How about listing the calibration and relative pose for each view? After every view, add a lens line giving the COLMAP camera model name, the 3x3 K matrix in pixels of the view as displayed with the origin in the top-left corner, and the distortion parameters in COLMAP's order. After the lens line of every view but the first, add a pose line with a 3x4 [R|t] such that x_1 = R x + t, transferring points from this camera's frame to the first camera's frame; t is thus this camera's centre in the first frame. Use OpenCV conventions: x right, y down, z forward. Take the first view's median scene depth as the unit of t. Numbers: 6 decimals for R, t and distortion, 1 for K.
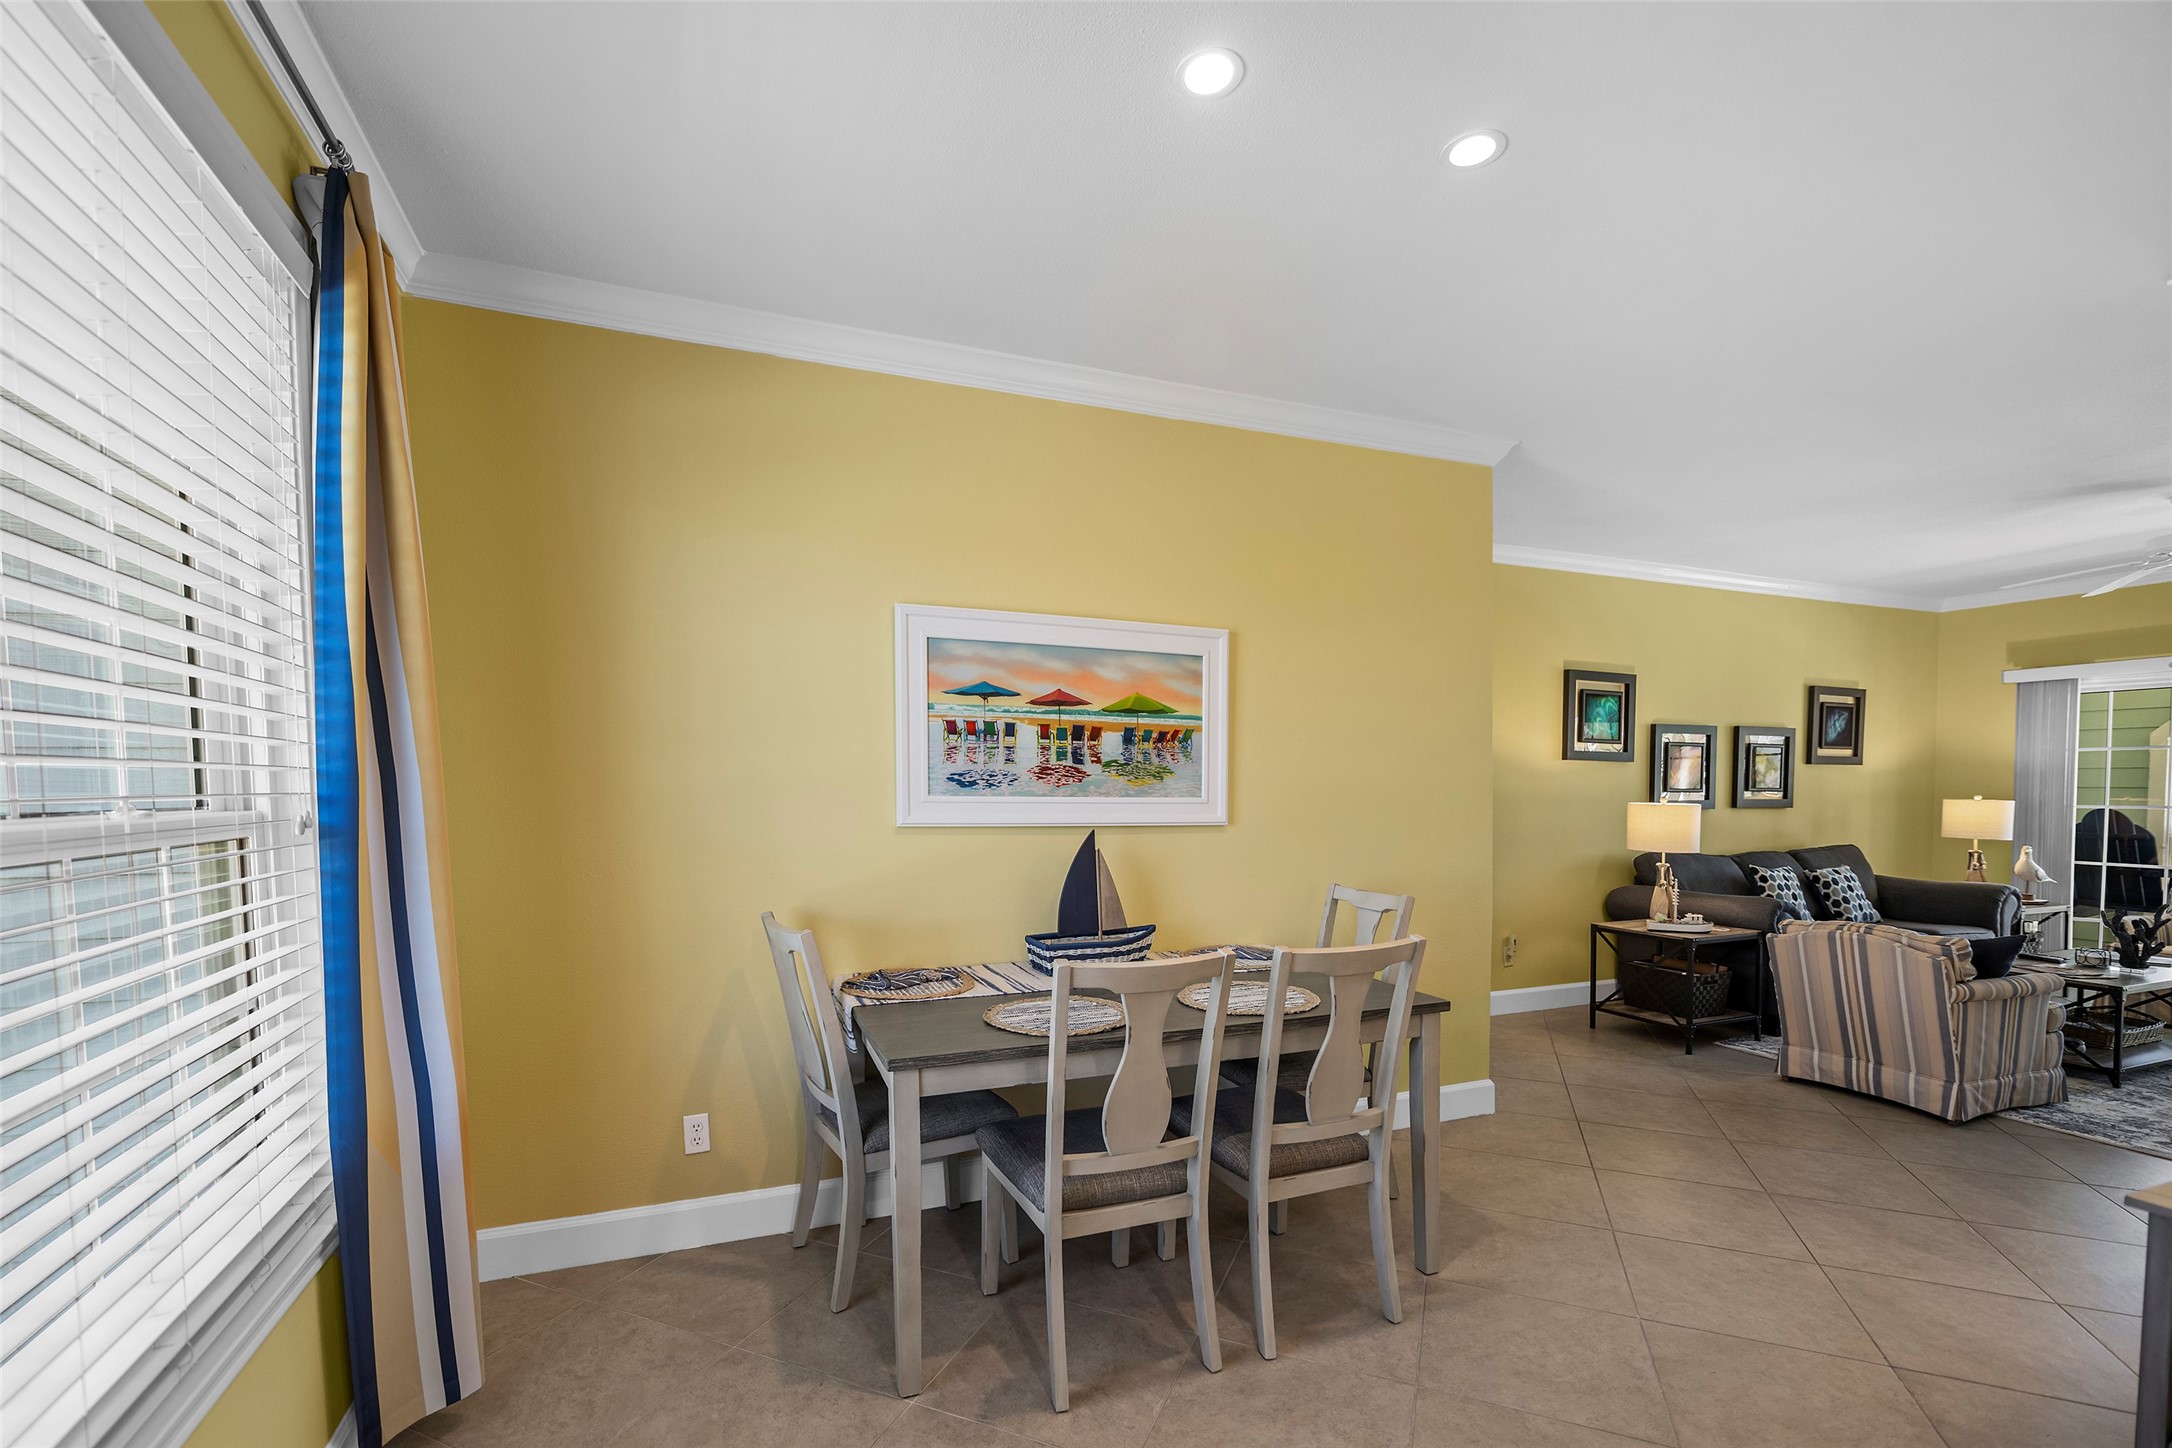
lens RADIAL K [[926.3, 0, 1020.2], [0, 926.3, 821.1], [0, 0, 1]] dist [-0.014655, -0.000739]
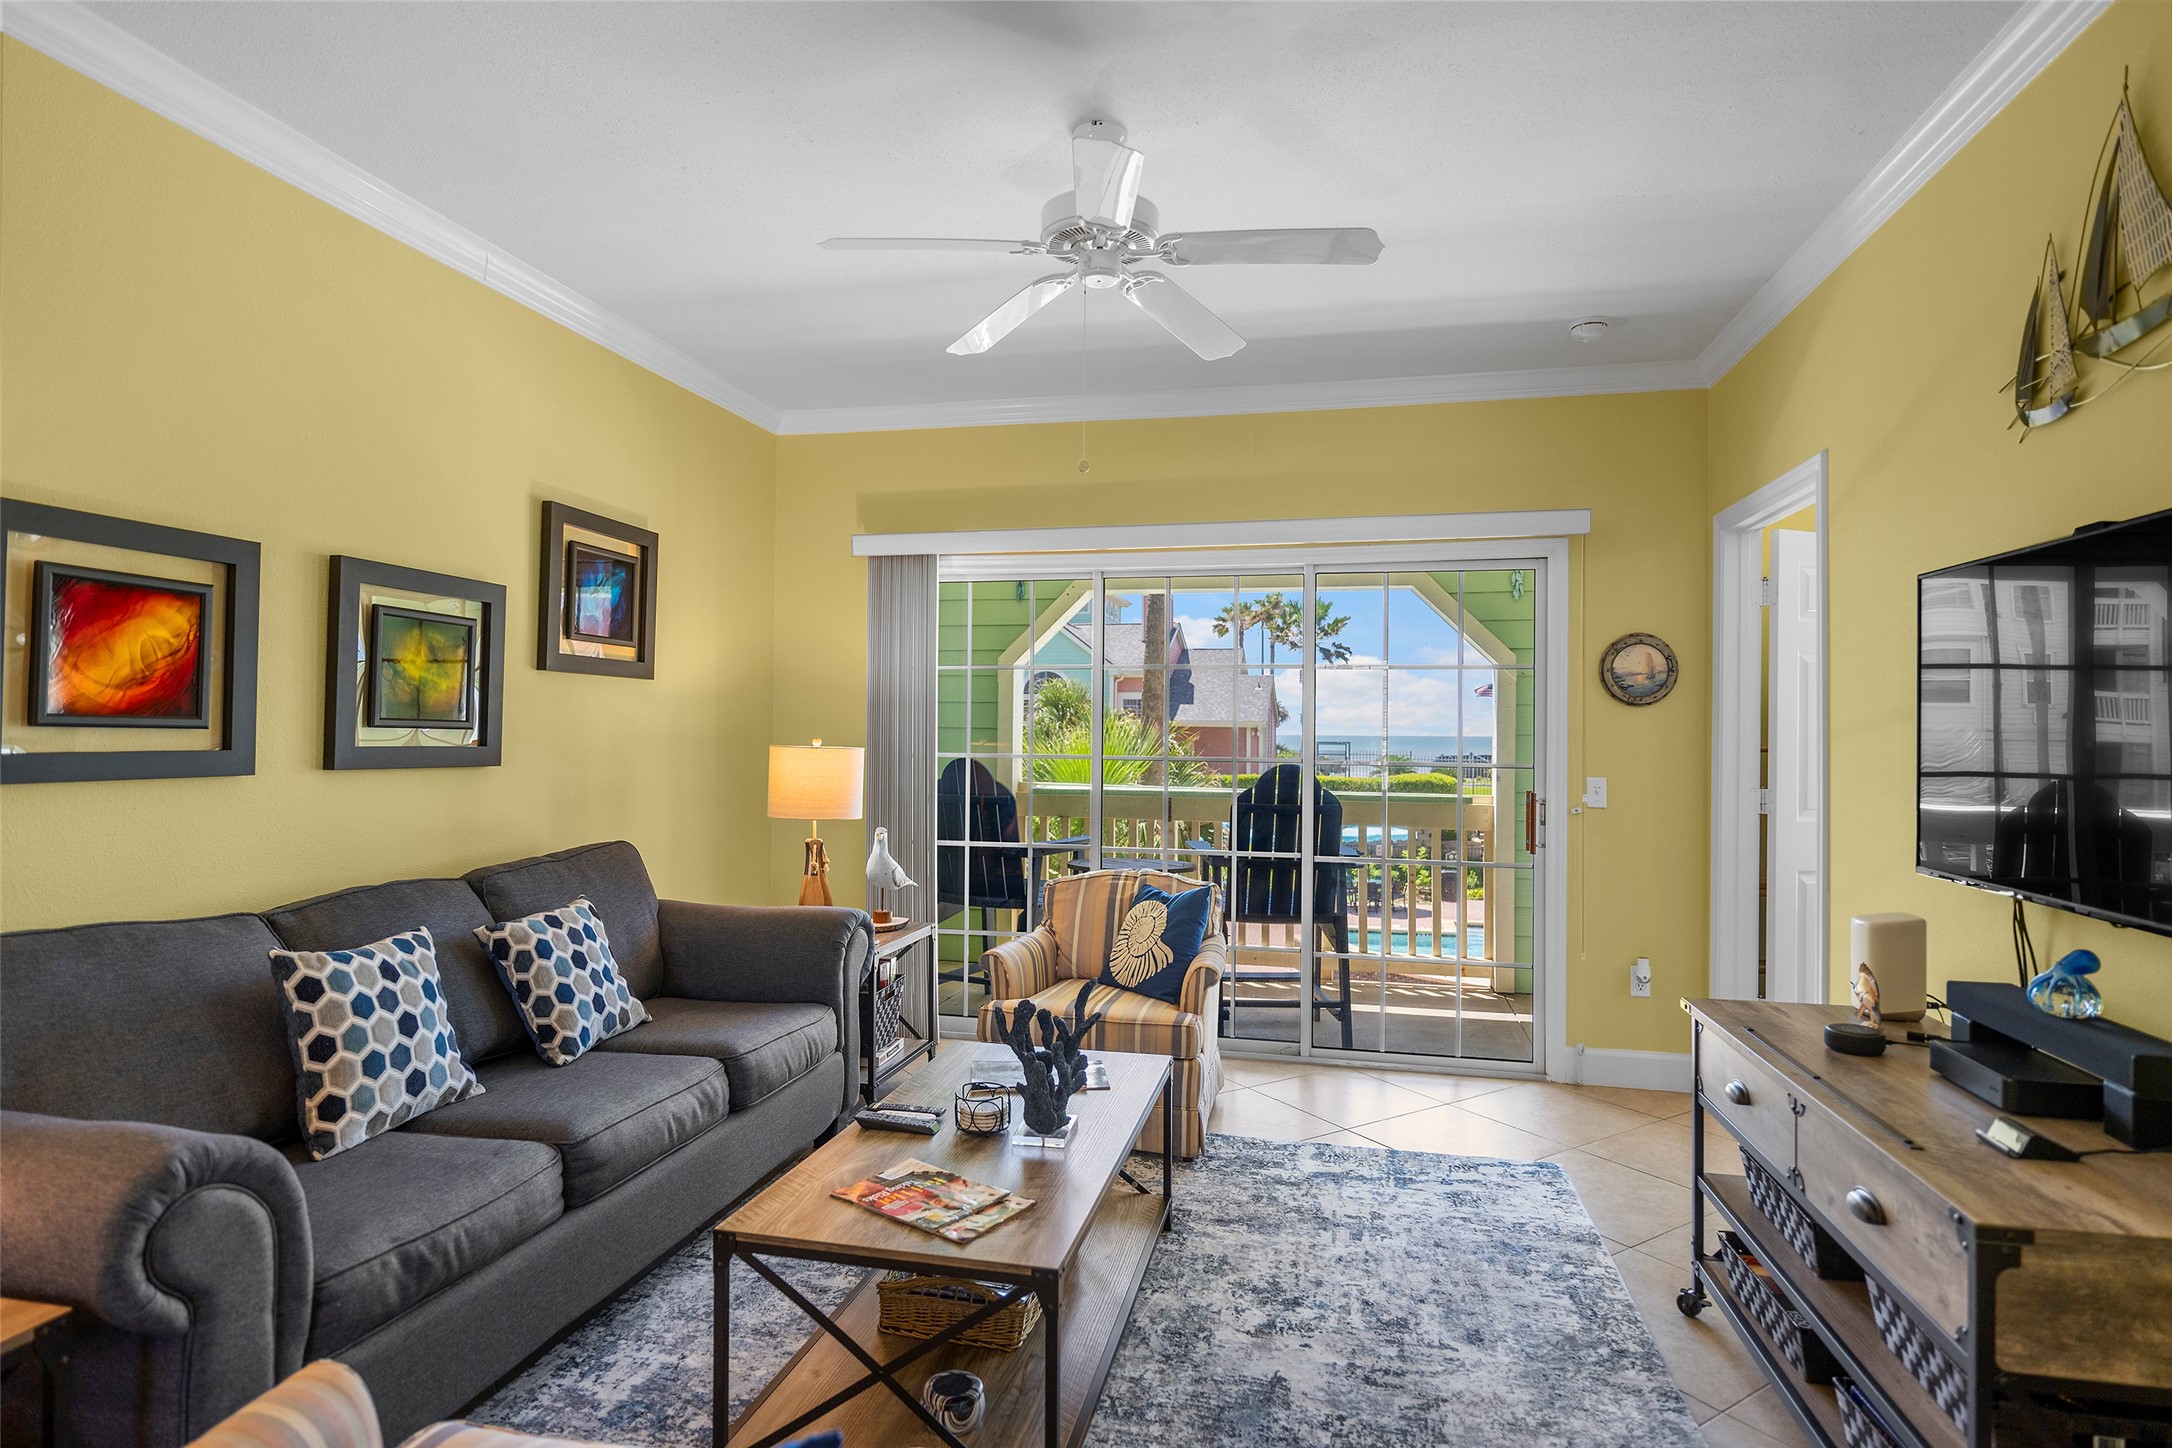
lens RADIAL K [[1124.4, 0, 1093.3], [0, 1124.4, 717.7], [0, 0, 1]] dist [-0.002737, -0.002175]
pose [[0.532009, 0.018904, 0.846528, 0.560505], [0.019603, 0.999208, -0.034633, -0.014001], [-0.846512, 0.035020, 0.531217, 0.492594]]
